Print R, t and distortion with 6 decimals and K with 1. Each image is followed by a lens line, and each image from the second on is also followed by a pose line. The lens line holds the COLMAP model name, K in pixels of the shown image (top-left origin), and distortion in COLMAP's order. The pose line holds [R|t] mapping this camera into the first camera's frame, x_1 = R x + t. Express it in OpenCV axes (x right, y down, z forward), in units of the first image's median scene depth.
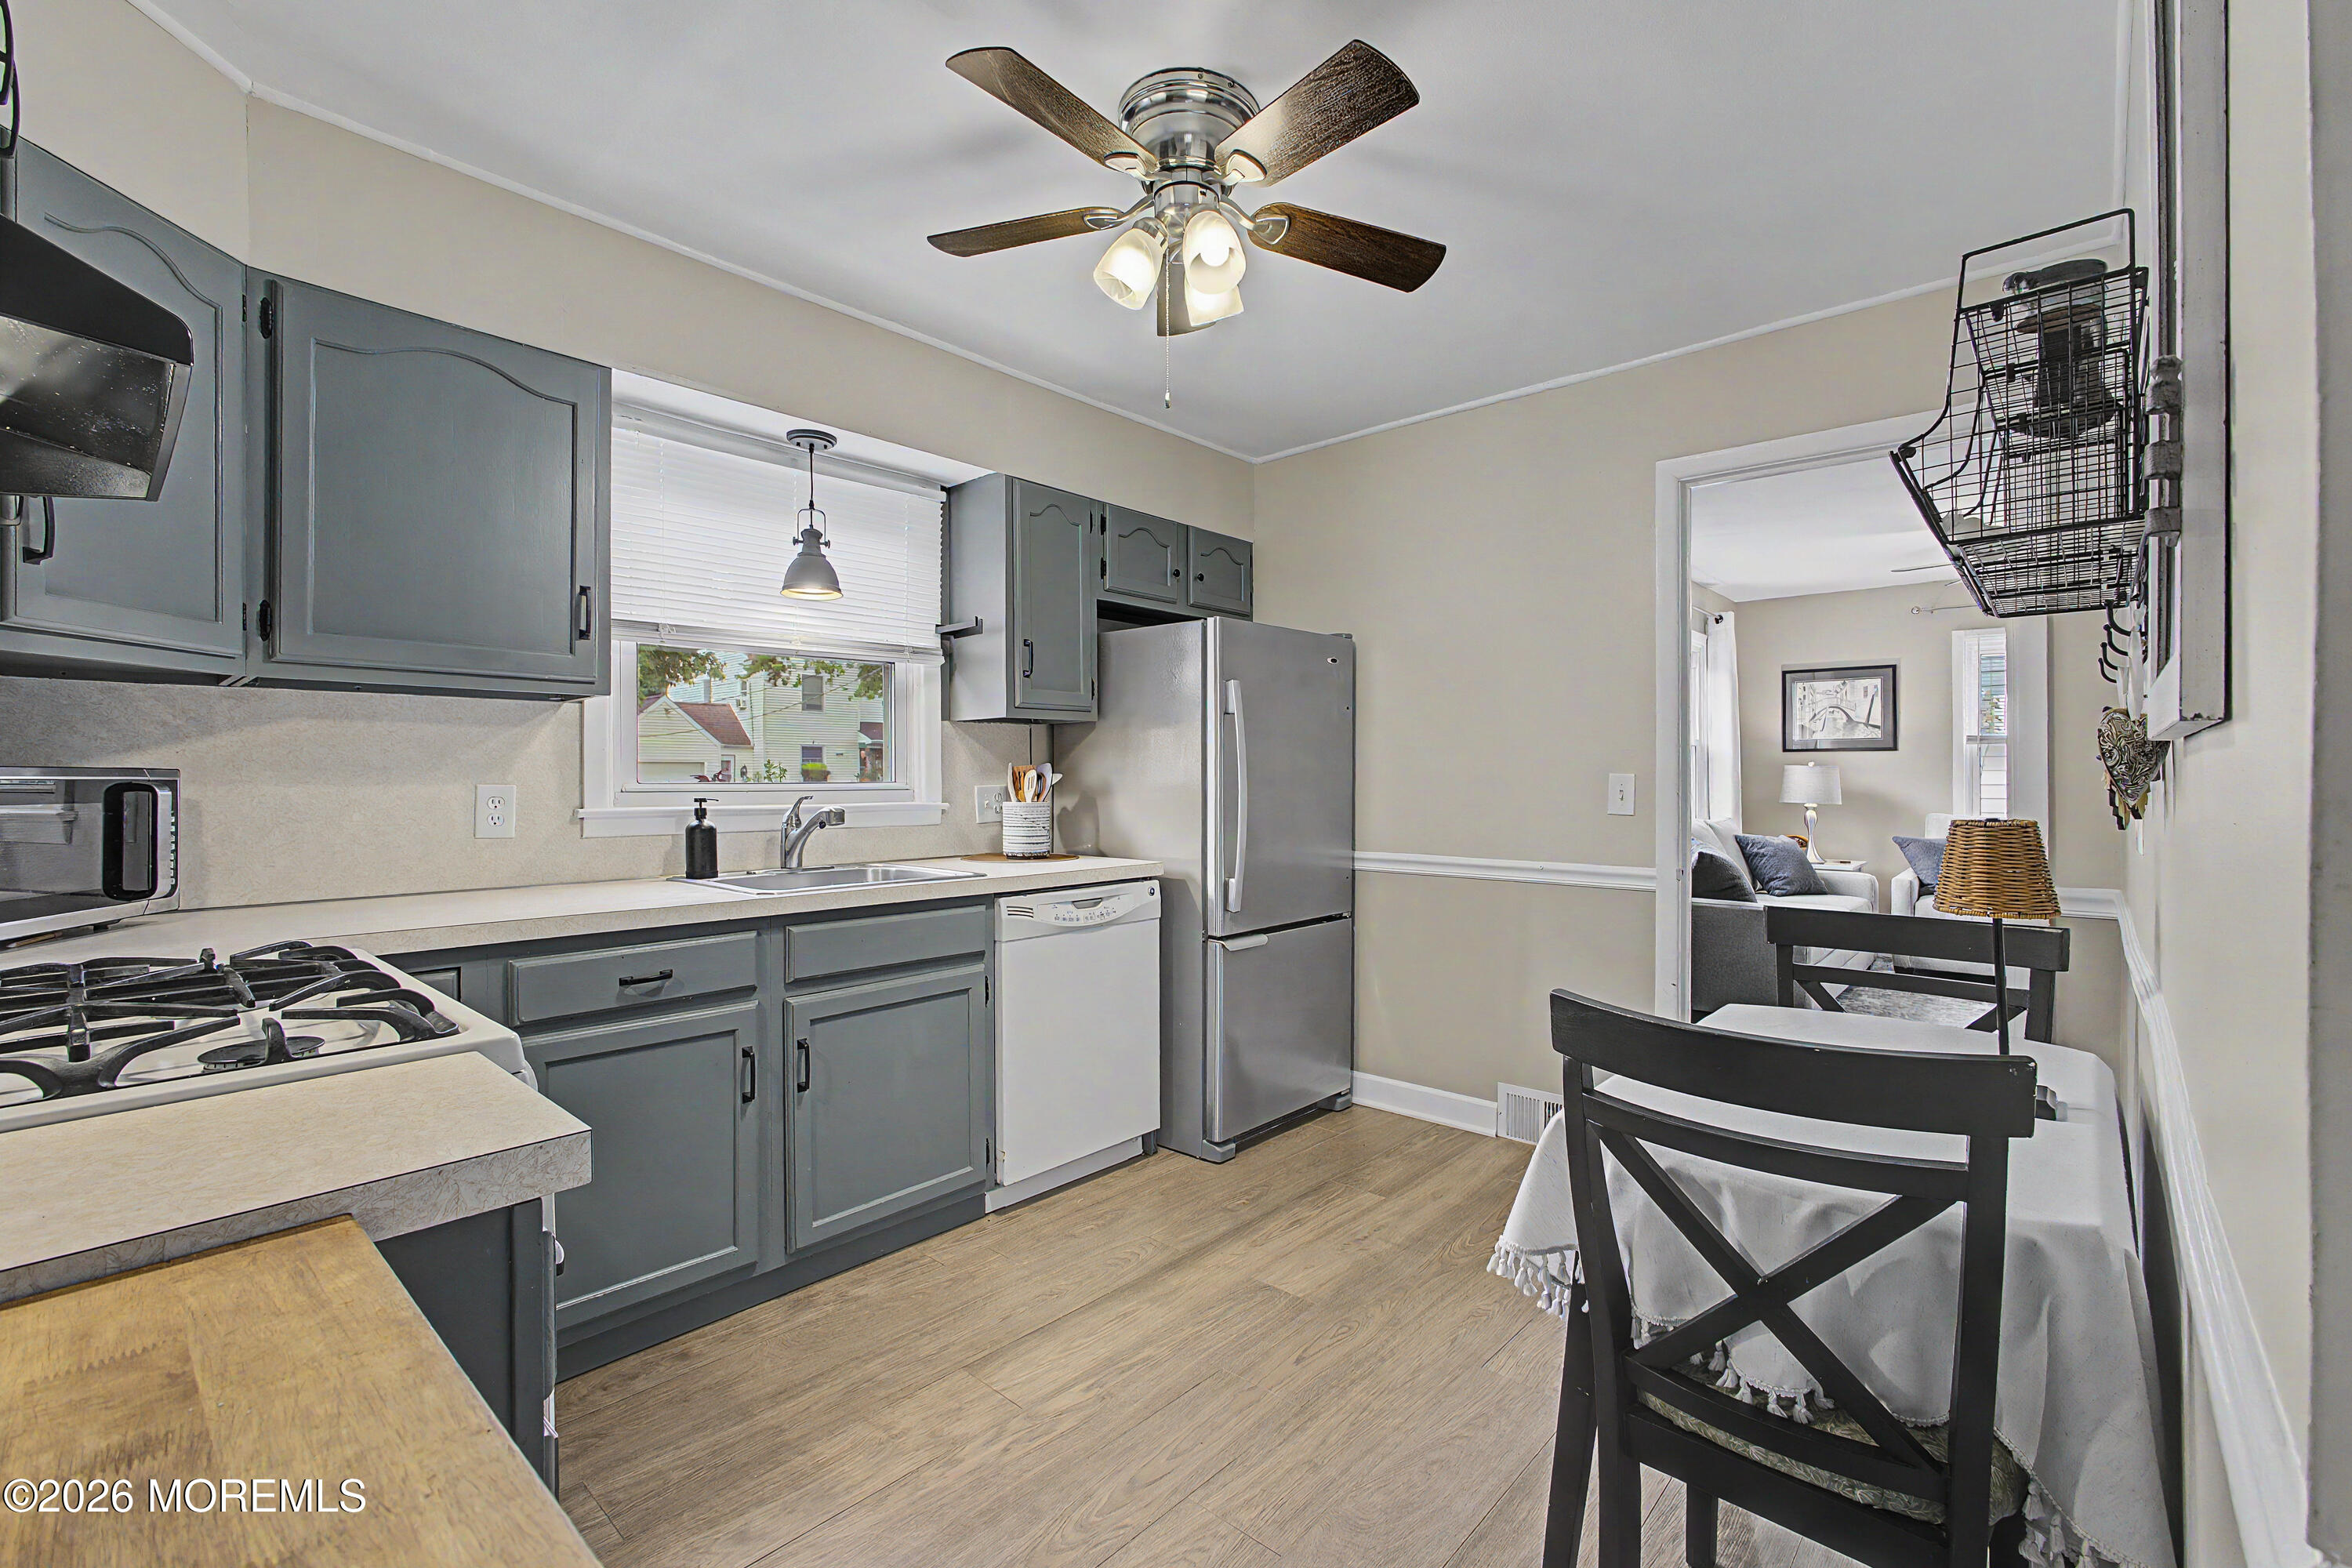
lens RADIAL K [[1030.2, 0, 1204.8], [0, 1030.2, 766.5], [0, 0, 1]] dist [-0.014749, 0.006780]
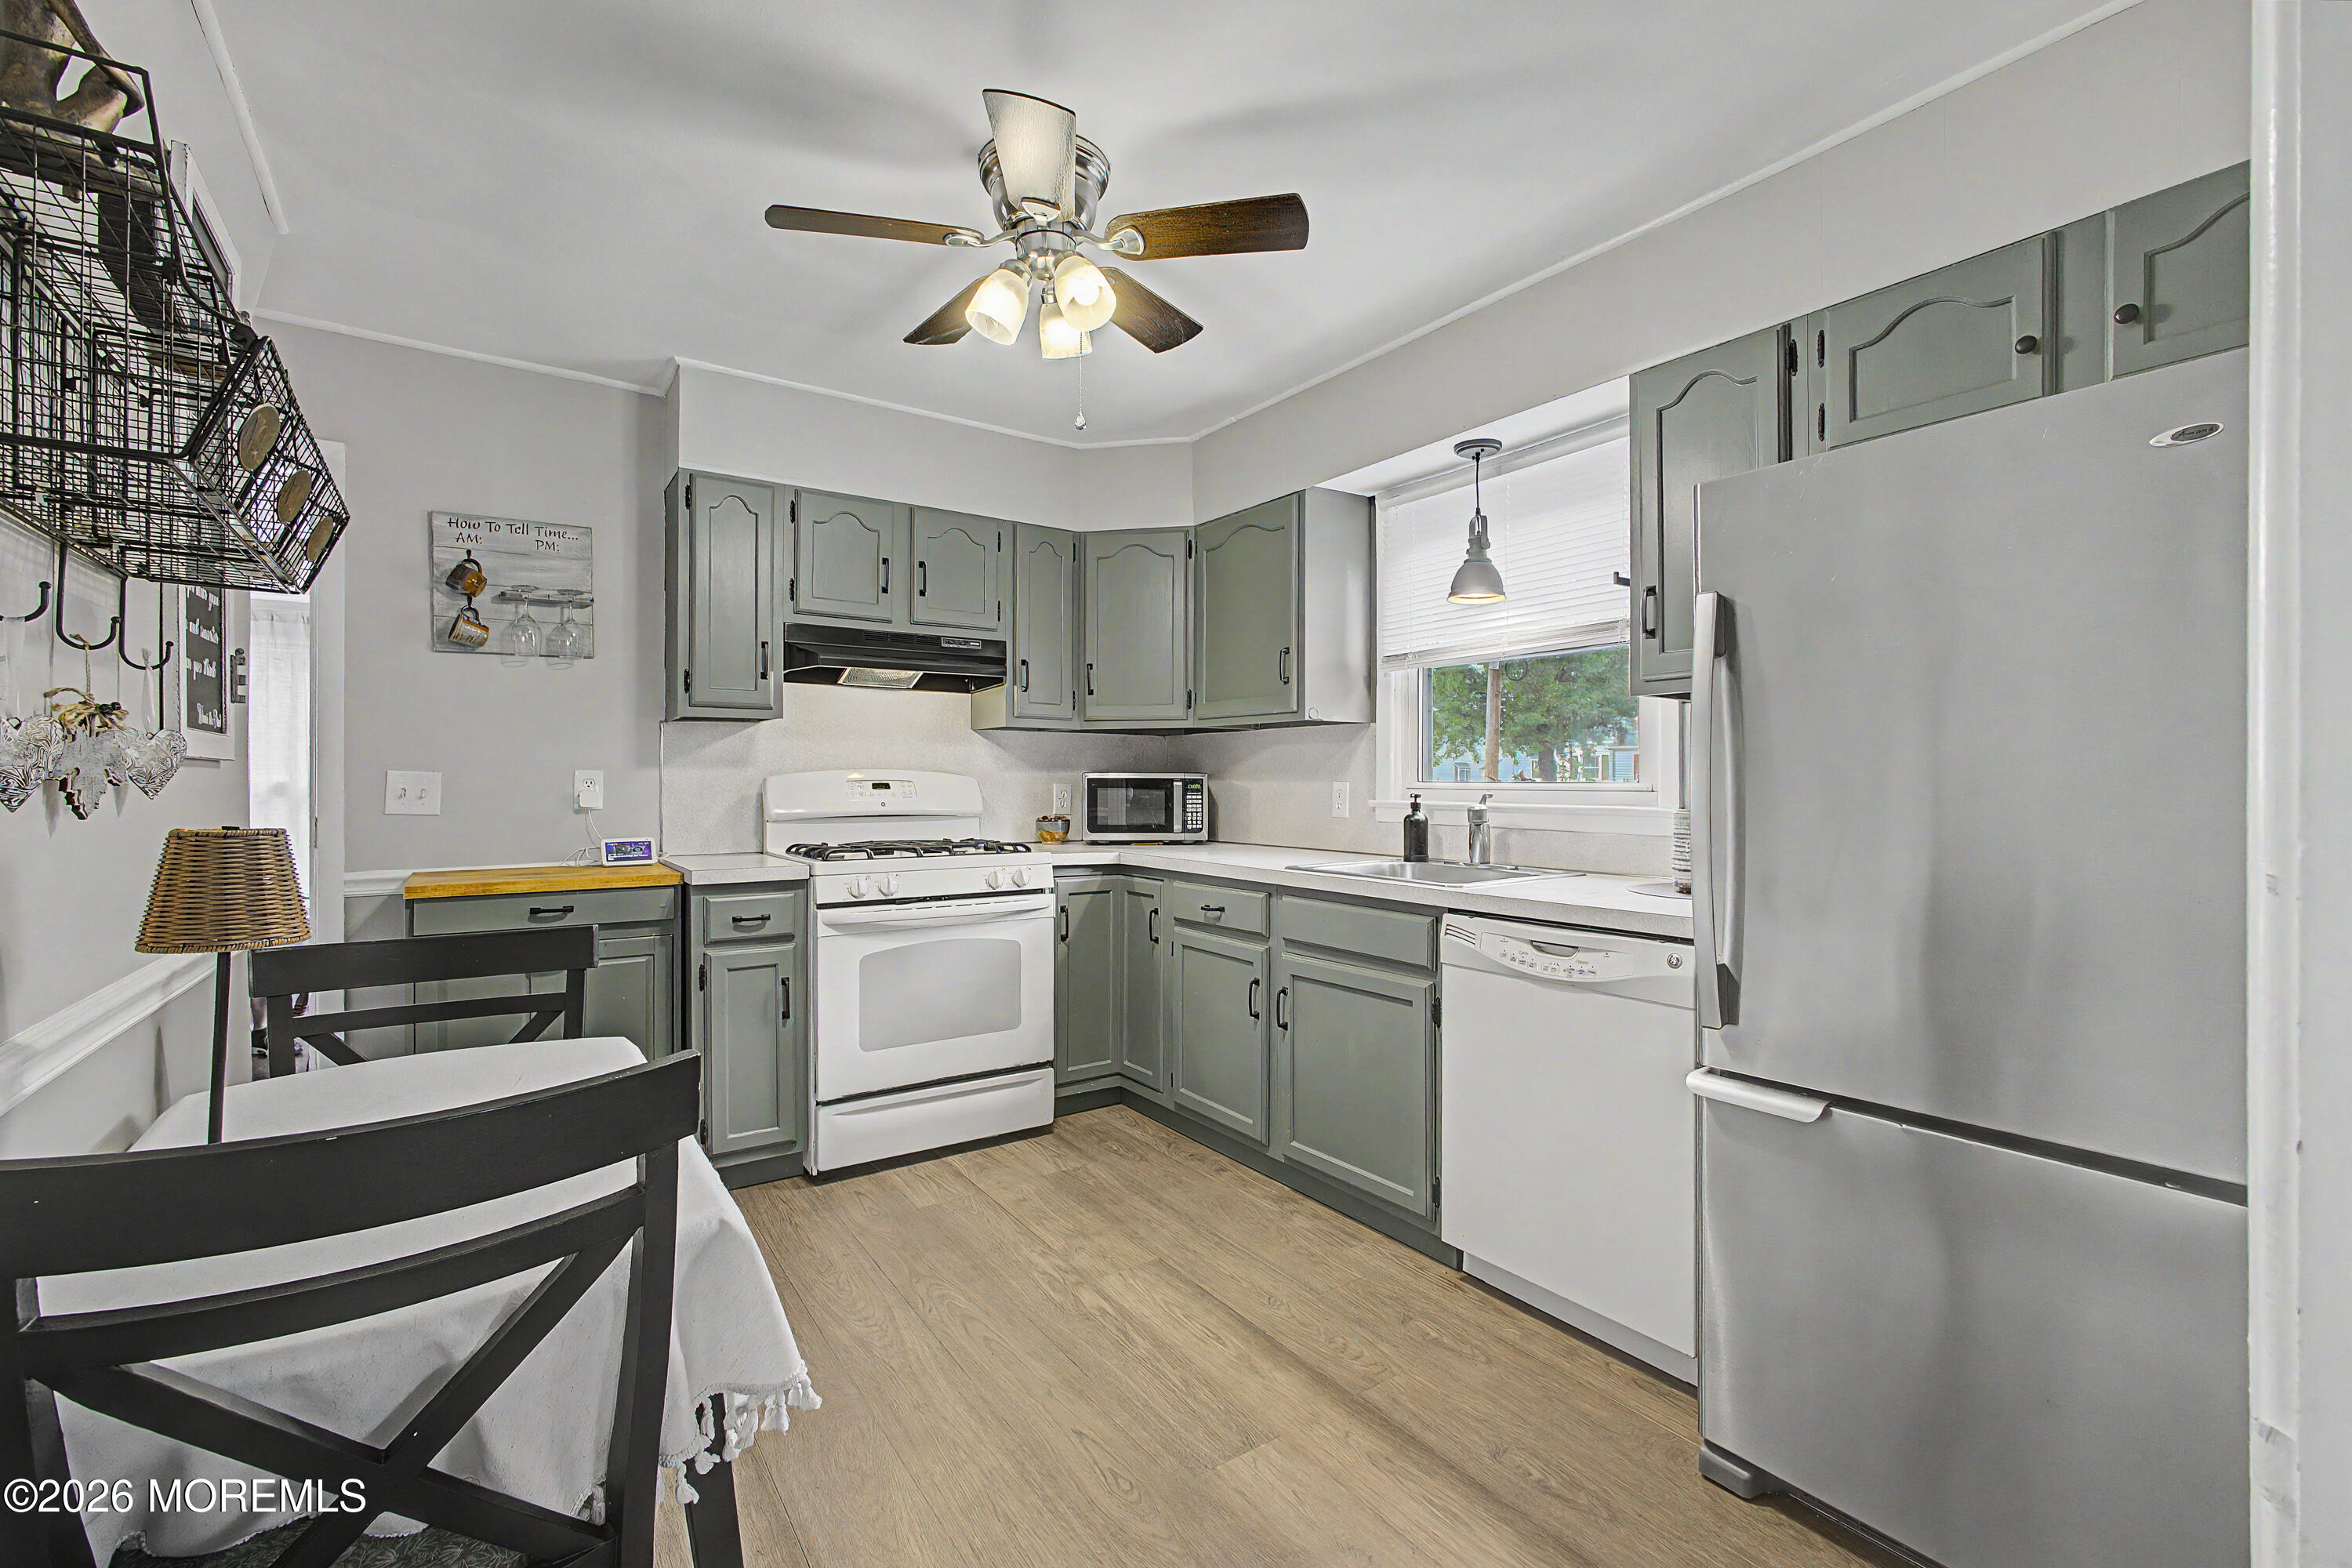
lens RADIAL K [[1030.2, 0, 1194.5], [0, 1030.2, 781.3], [0, 0, 1]] dist [-0.014749, 0.006780]
pose [[-0.241026, 0.000998, -0.970518, 0.734109], [0.007117, 0.999974, -0.000739, 0.014837], [0.970492, -0.007085, -0.241027, 1.044394]]
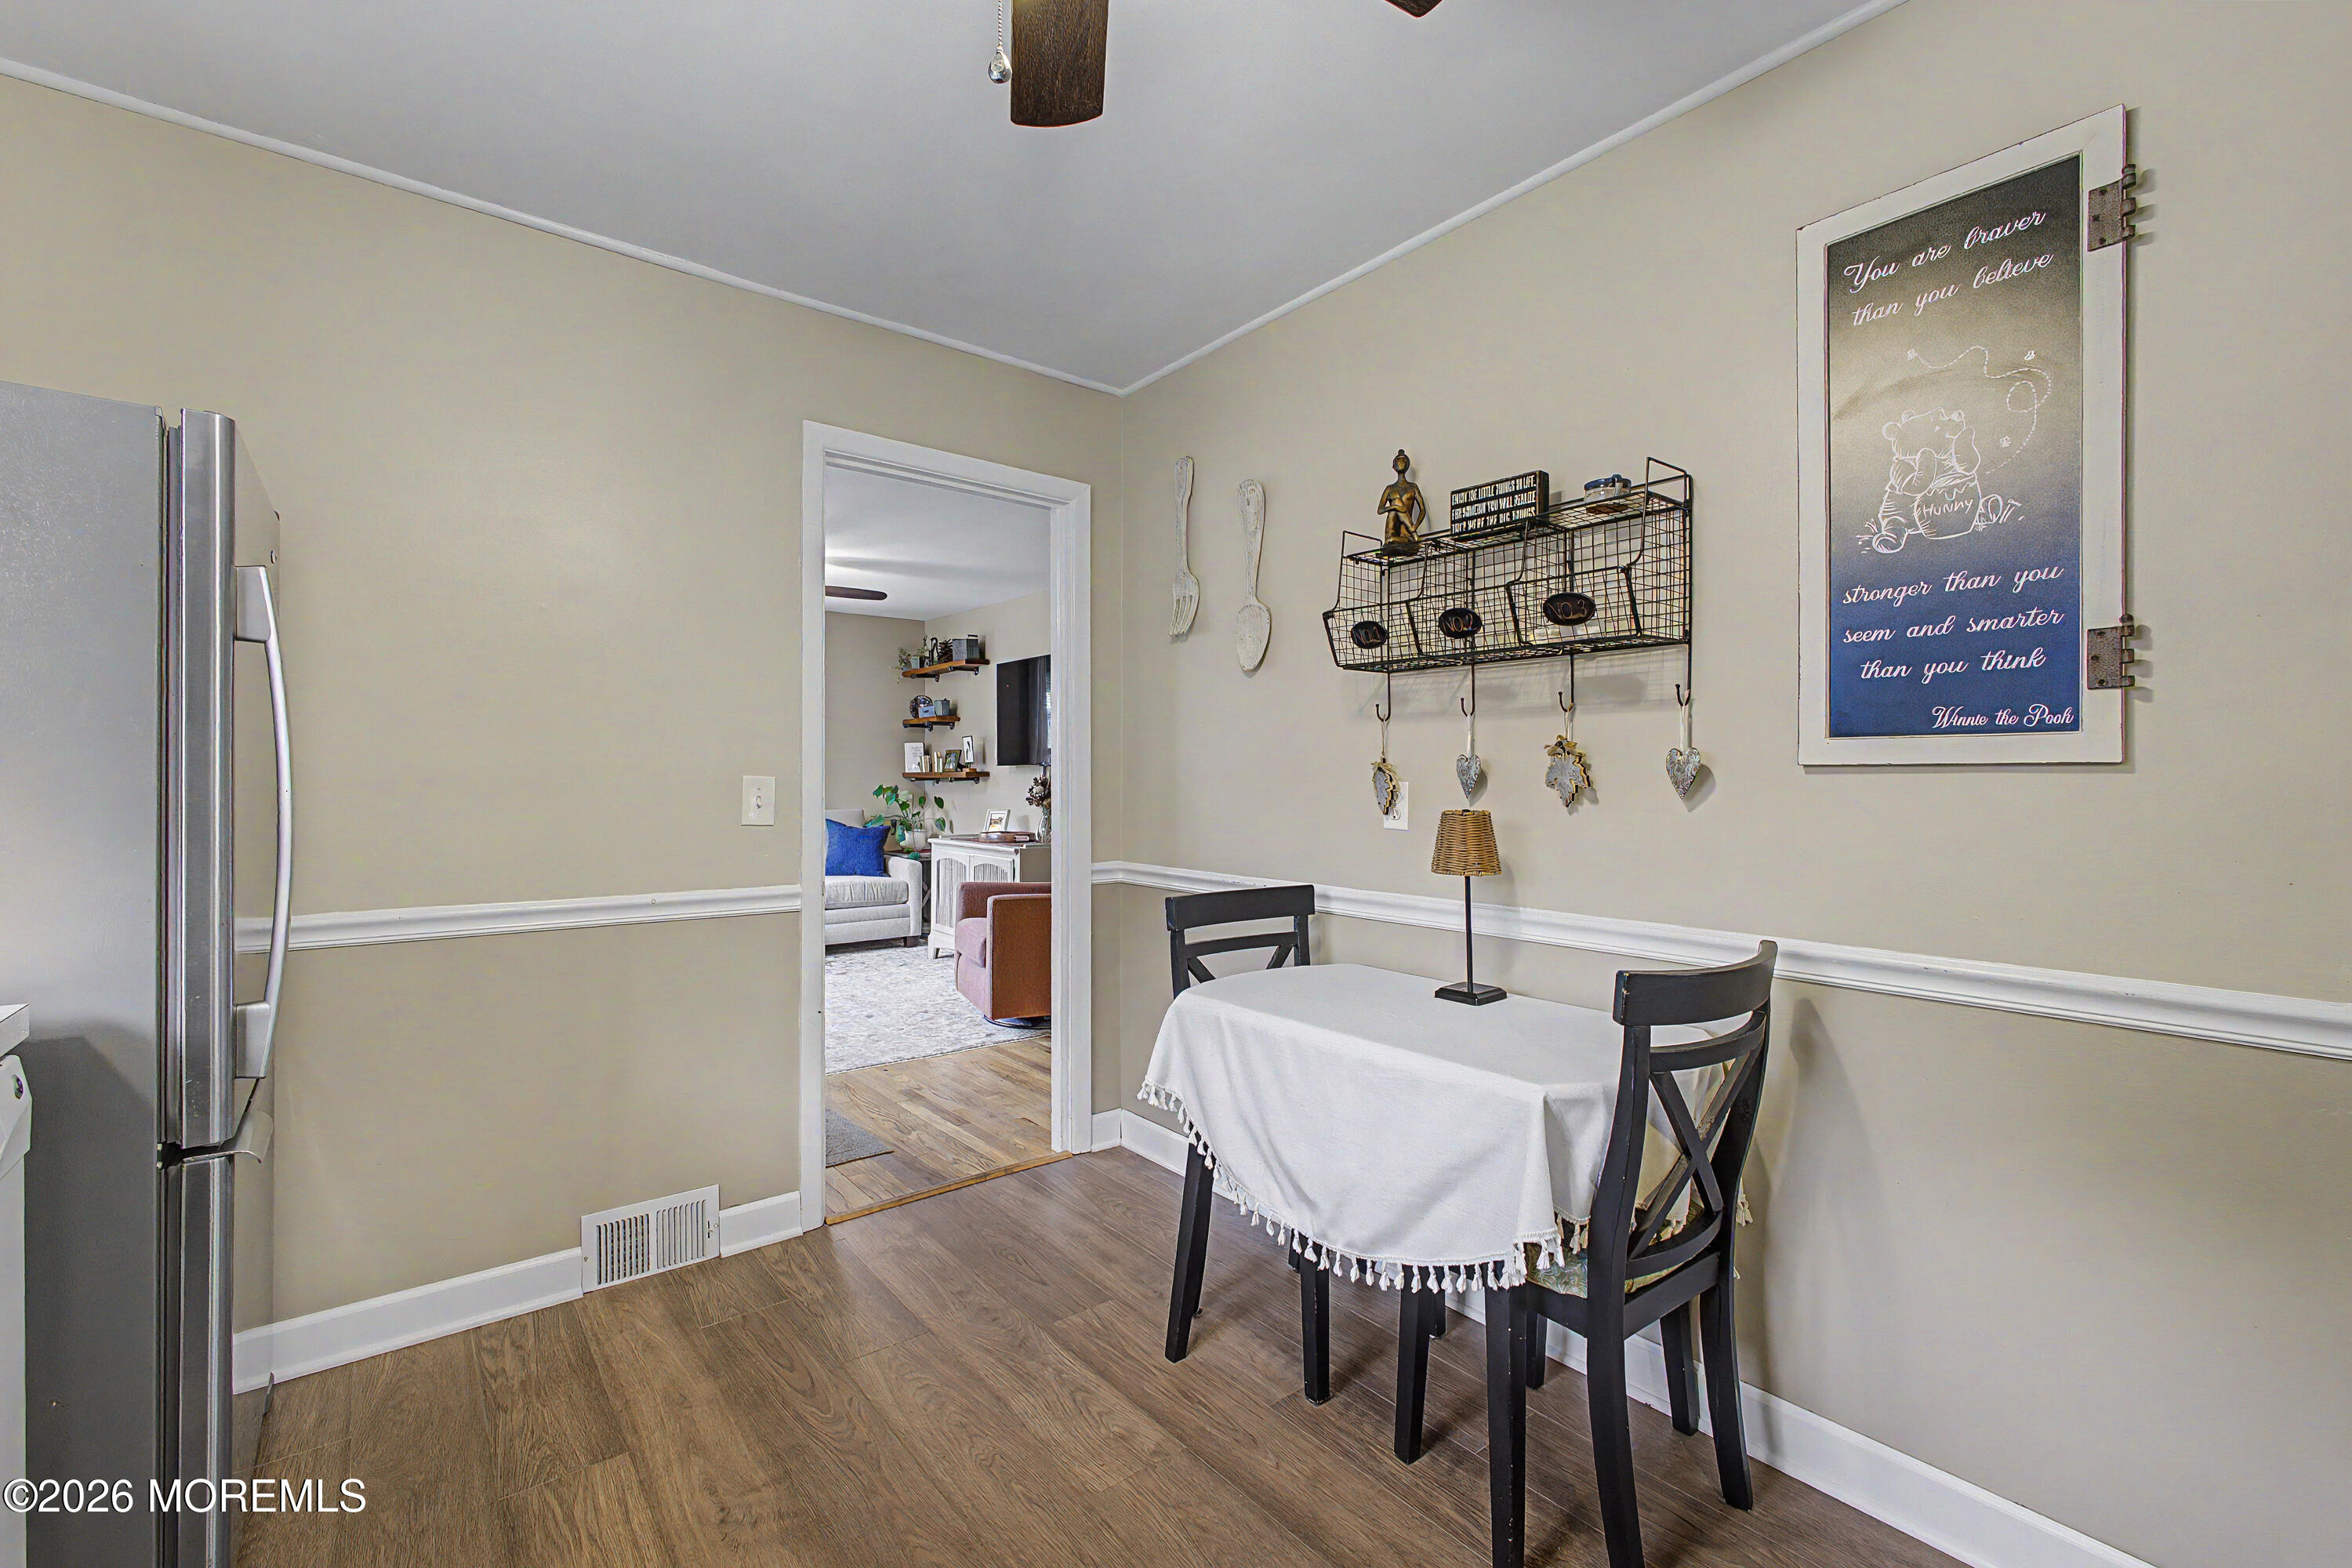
lens RADIAL K [[1030.2, 0, 1155.8], [0, 1030.2, 772.4], [0, 0, 1]] dist [-0.014749, 0.006780]
pose [[0.200092, 0.002935, 0.979773, -0.414028], [-0.006292, 0.999979, -0.001711, 0.004516], [-0.979757, -0.005822, 0.200106, 0.624786]]
